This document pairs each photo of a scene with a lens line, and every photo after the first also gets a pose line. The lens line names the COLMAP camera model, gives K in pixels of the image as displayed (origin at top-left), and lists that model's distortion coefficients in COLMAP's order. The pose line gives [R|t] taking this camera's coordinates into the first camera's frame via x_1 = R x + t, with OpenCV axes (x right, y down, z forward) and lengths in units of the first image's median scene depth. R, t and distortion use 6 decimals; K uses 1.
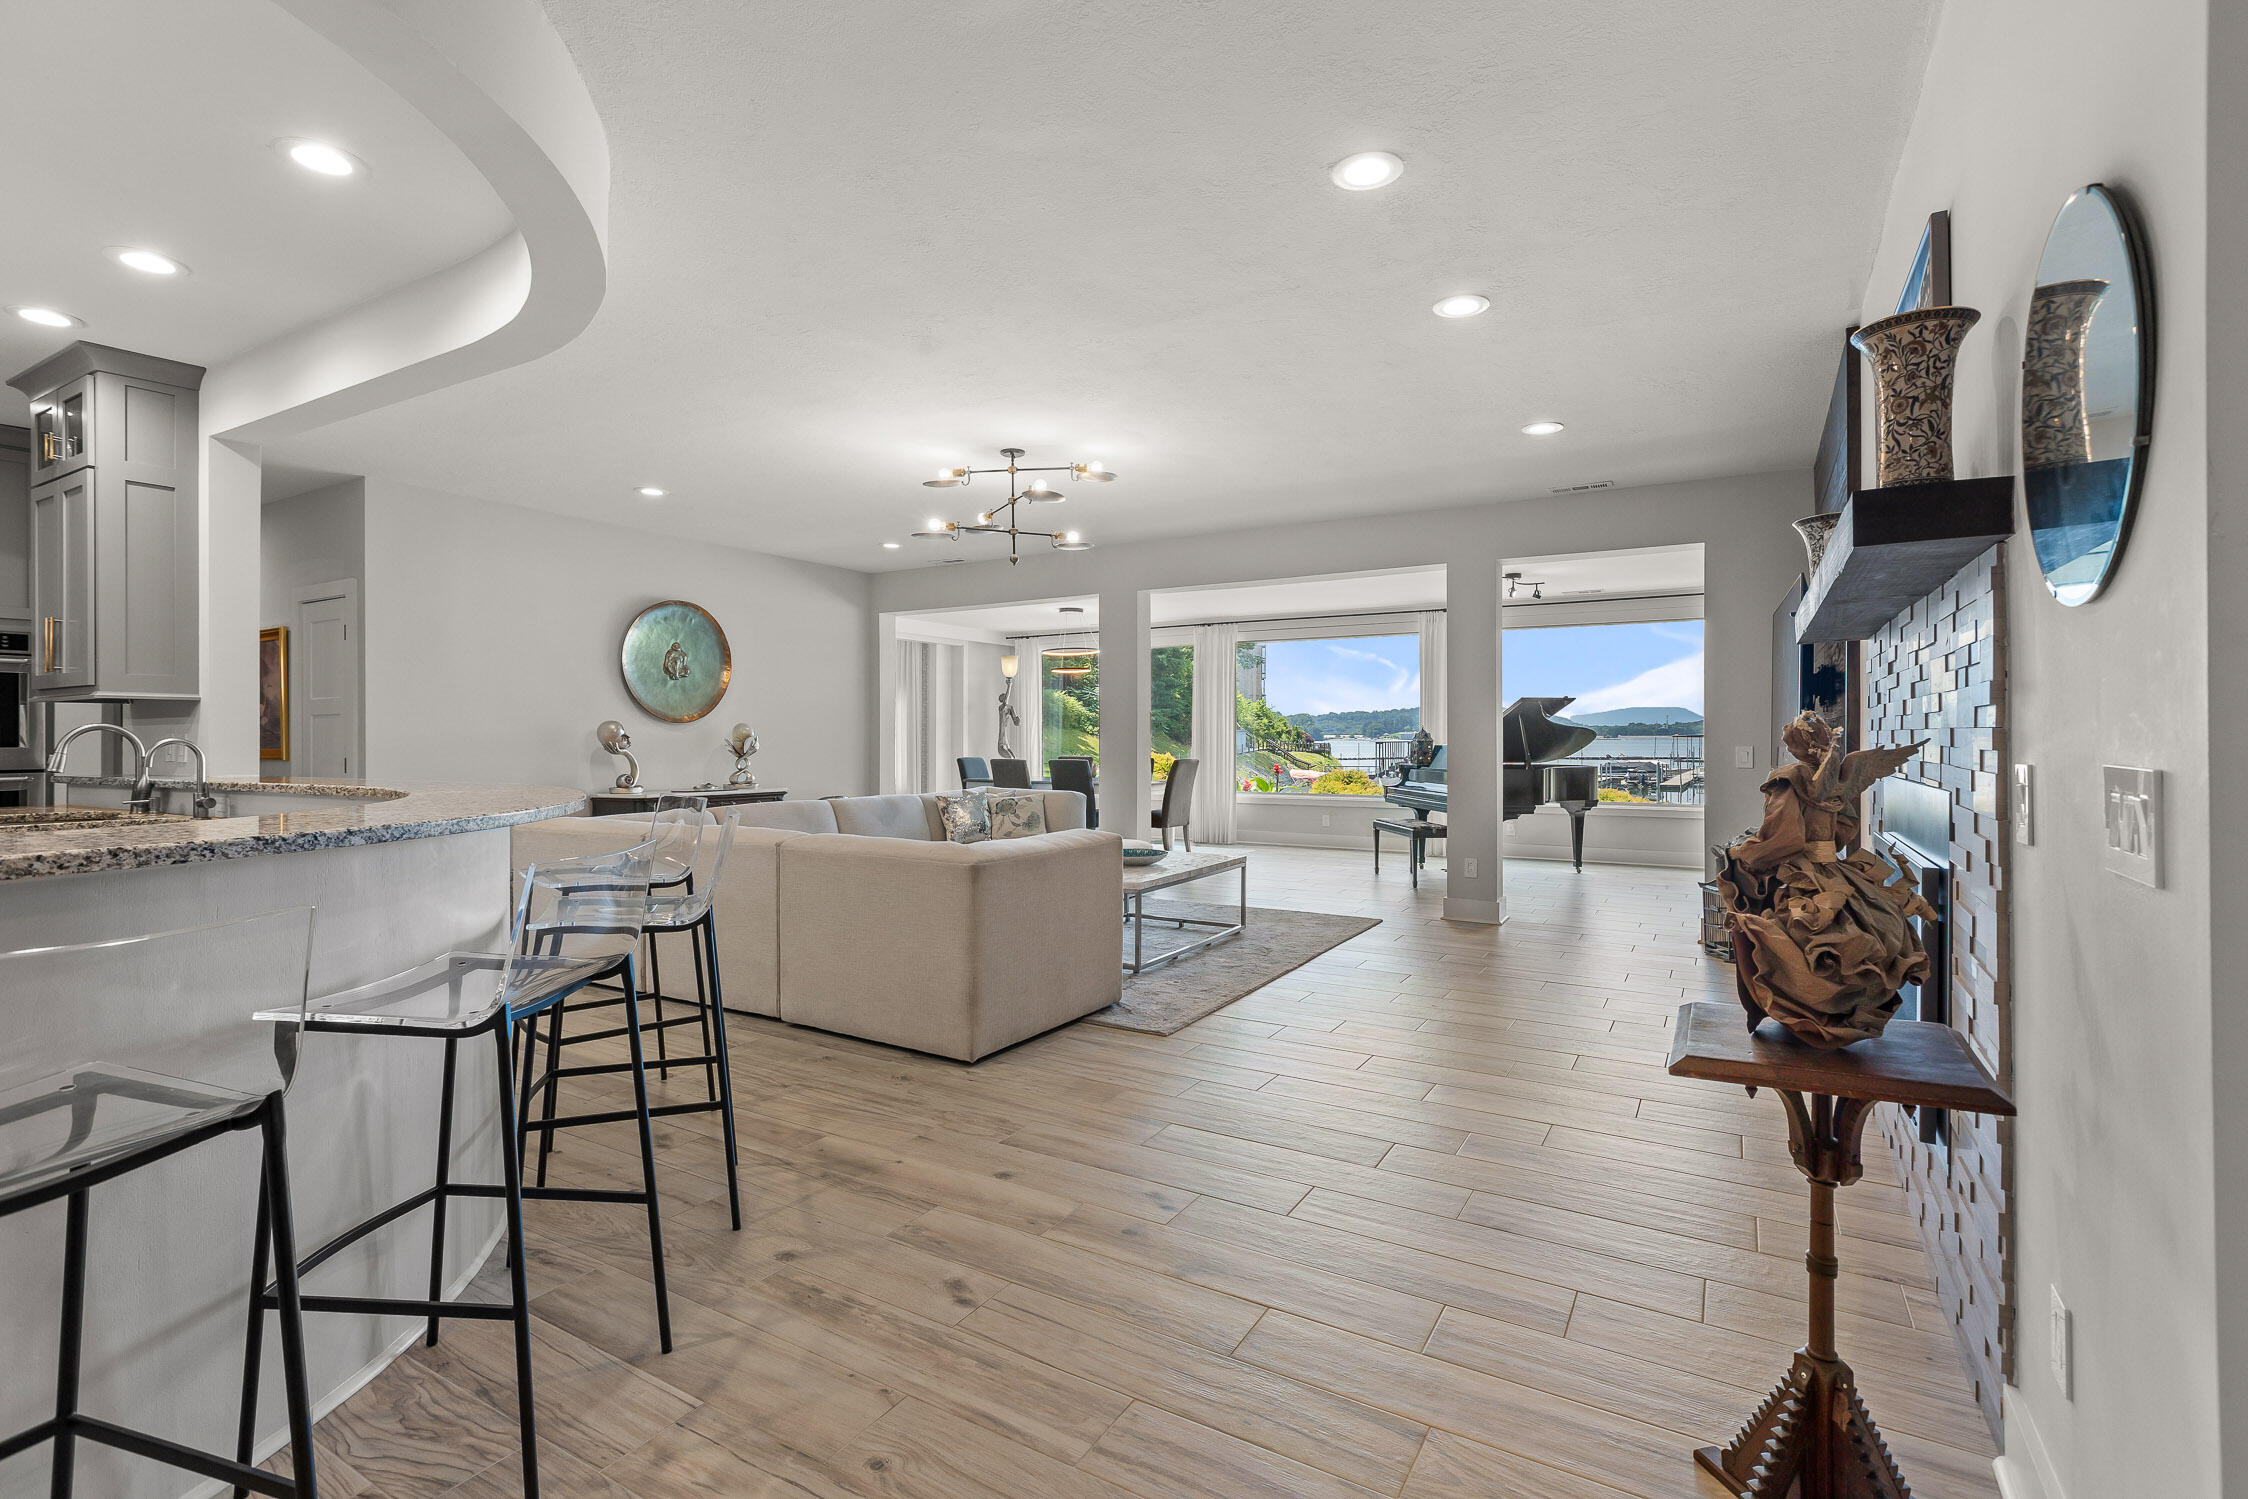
lens RADIAL K [[1027.0, 0, 1127.0], [0, 1027.0, 738.6], [0, 0, 1]] dist [0.005160, -0.000633]
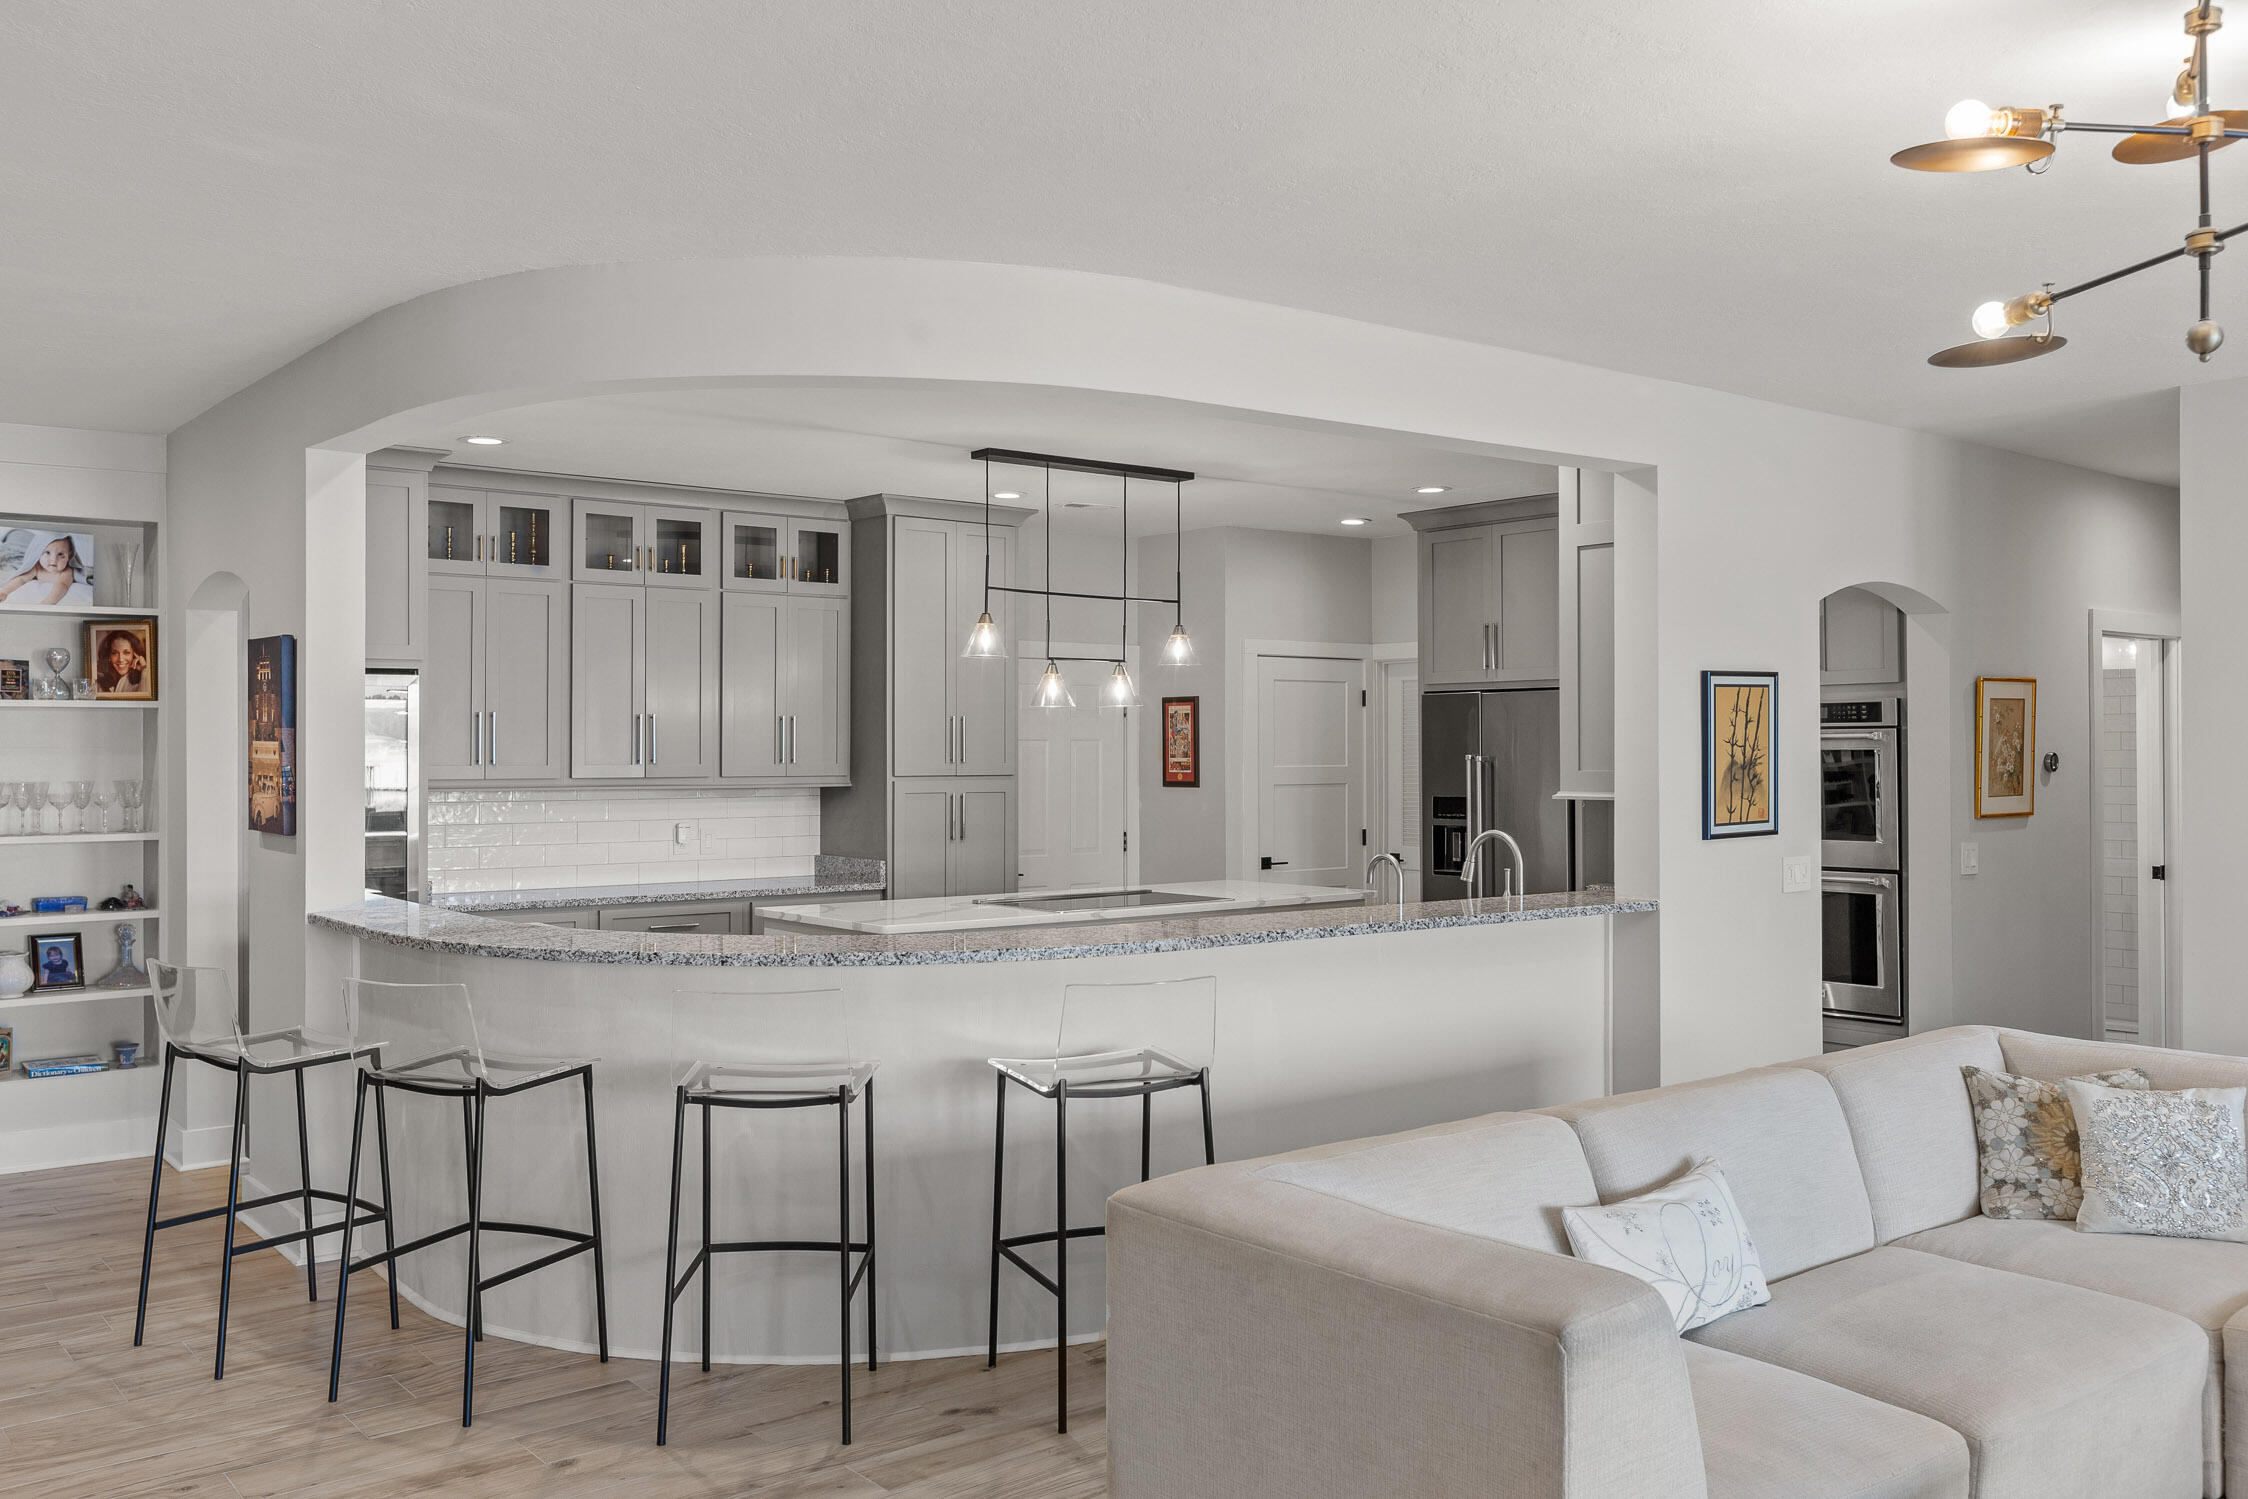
lens RADIAL K [[1843.0, 0, 1133.7], [0, 1843.0, 746.8], [0, 0, 1]] dist [0.002395, -0.013960]
pose [[-0.350171, 0.001966, -0.936684, 0.315814], [0.002160, 0.999997, 0.001292, -0.044350], [0.936683, -0.001570, -0.350174, 0.620879]]
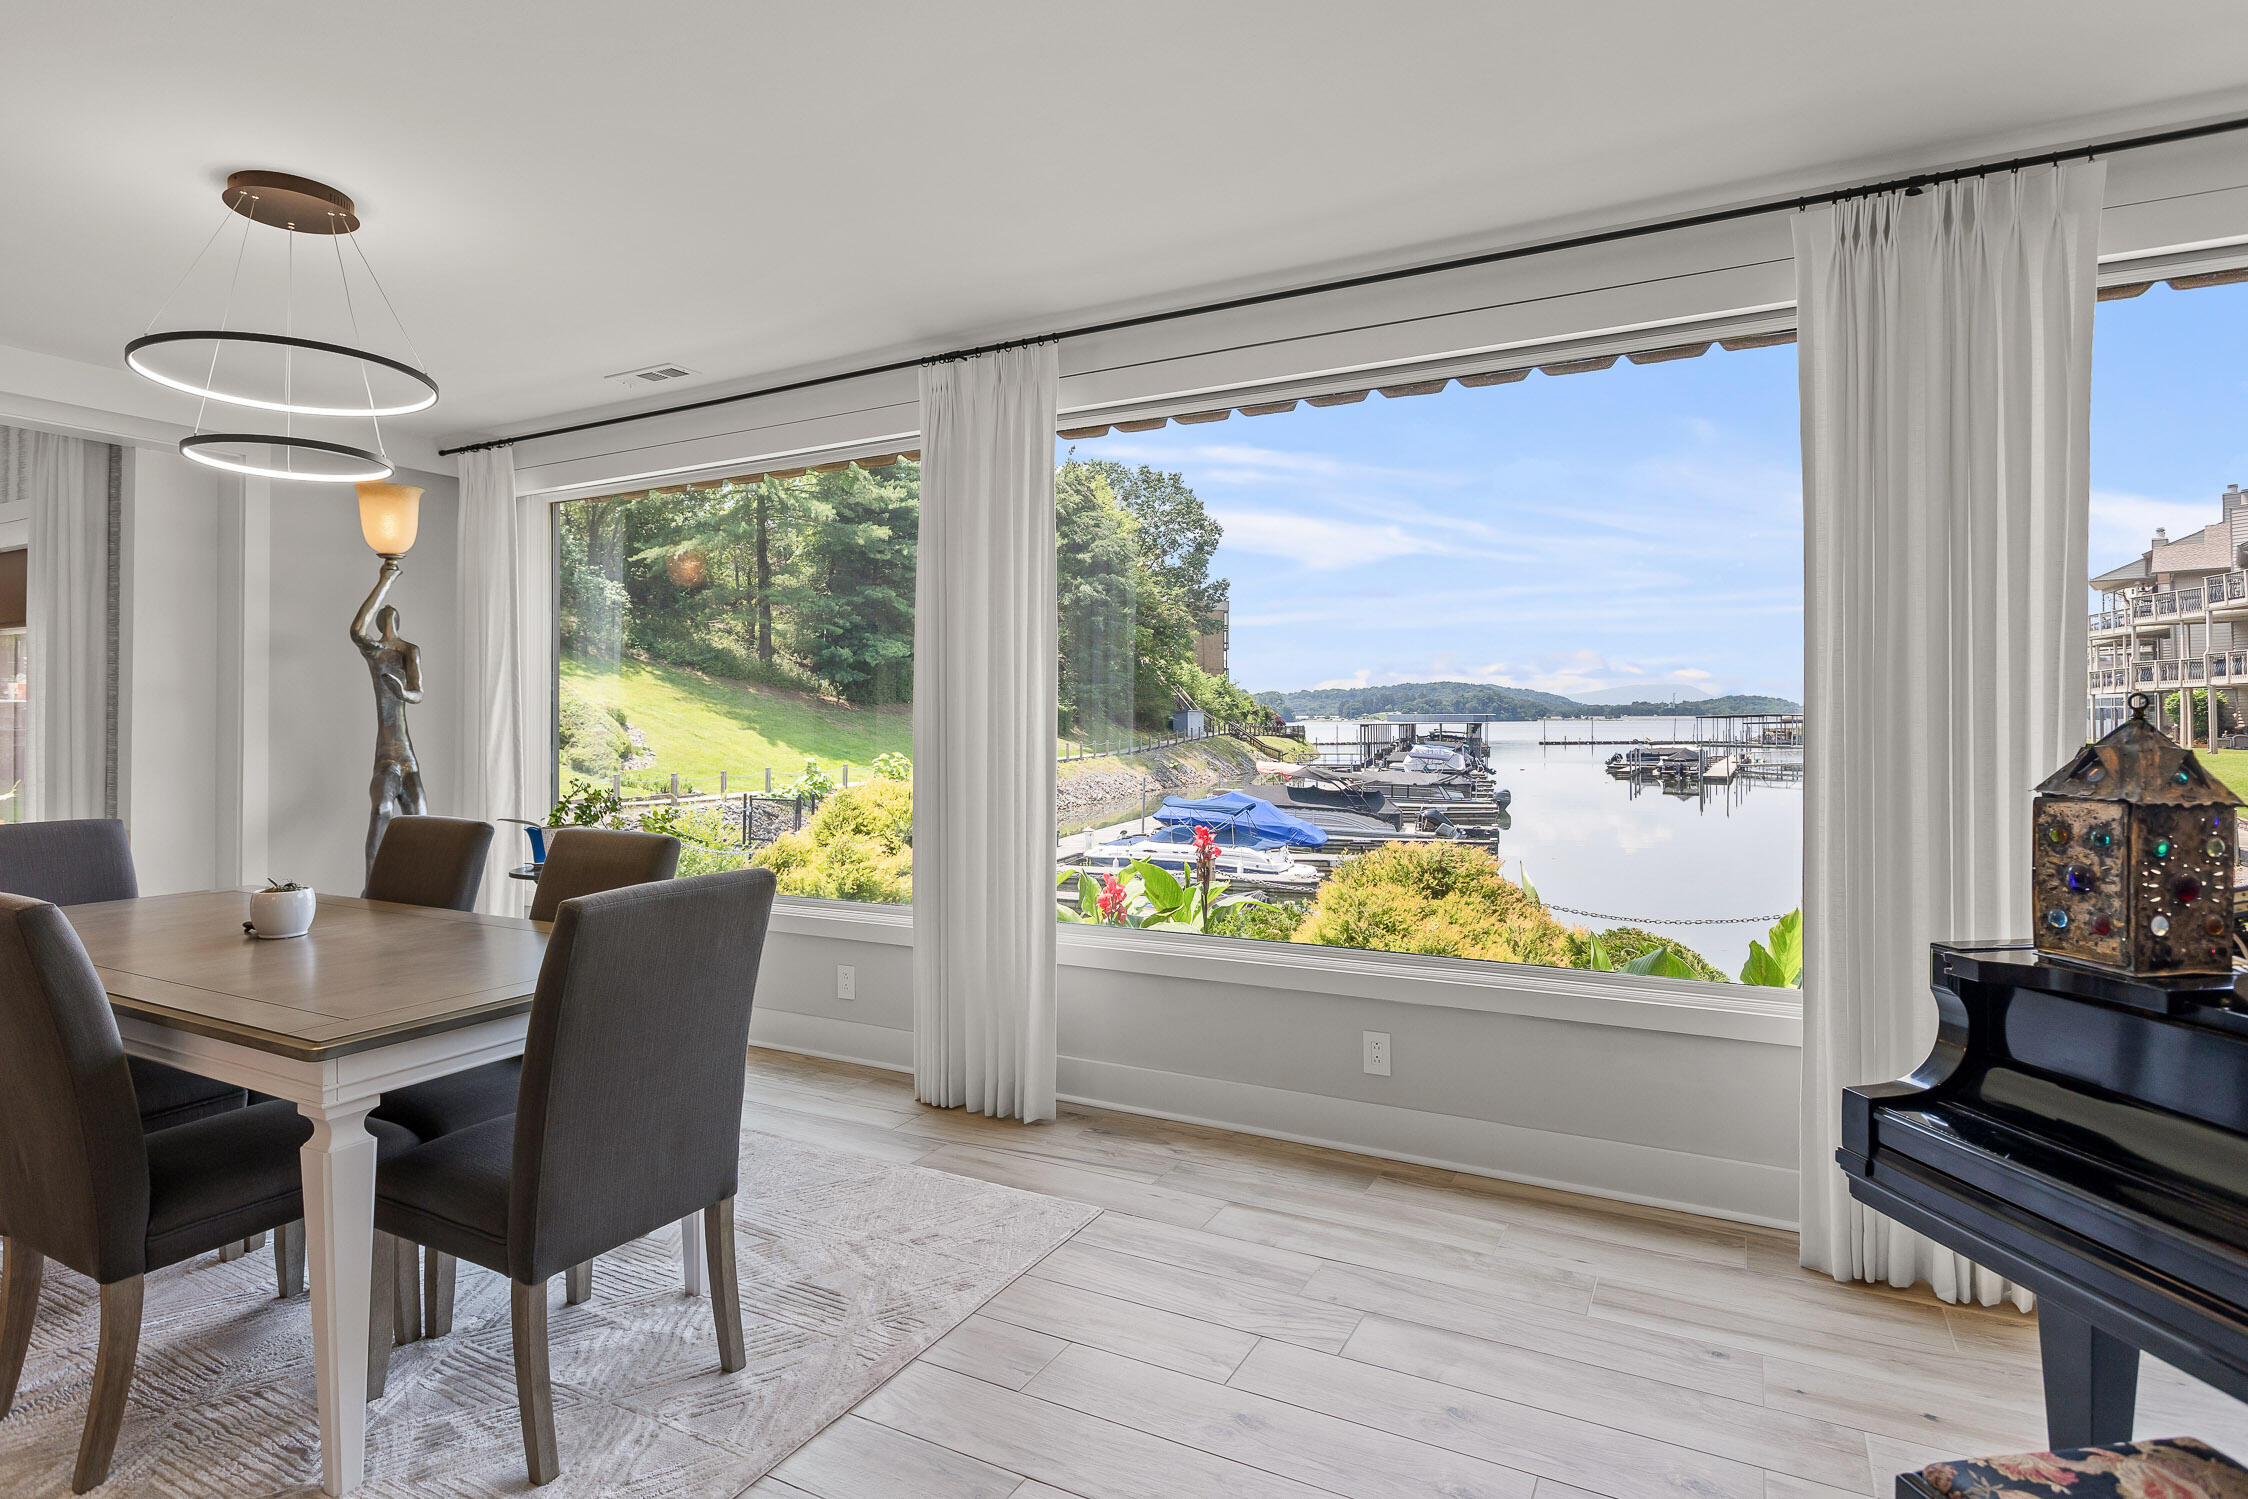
lens RADIAL K [[1144.3, 0, 1141.0], [0, 1144.3, 714.0], [0, 0, 1]] dist [-0.005685, 0.000244]
pose [[0.998450, -0.001492, 0.055639, 0.160414], [0.001763, 0.999987, -0.004832, -0.010580], [-0.055631, 0.004923, 0.998439, 0.976967]]
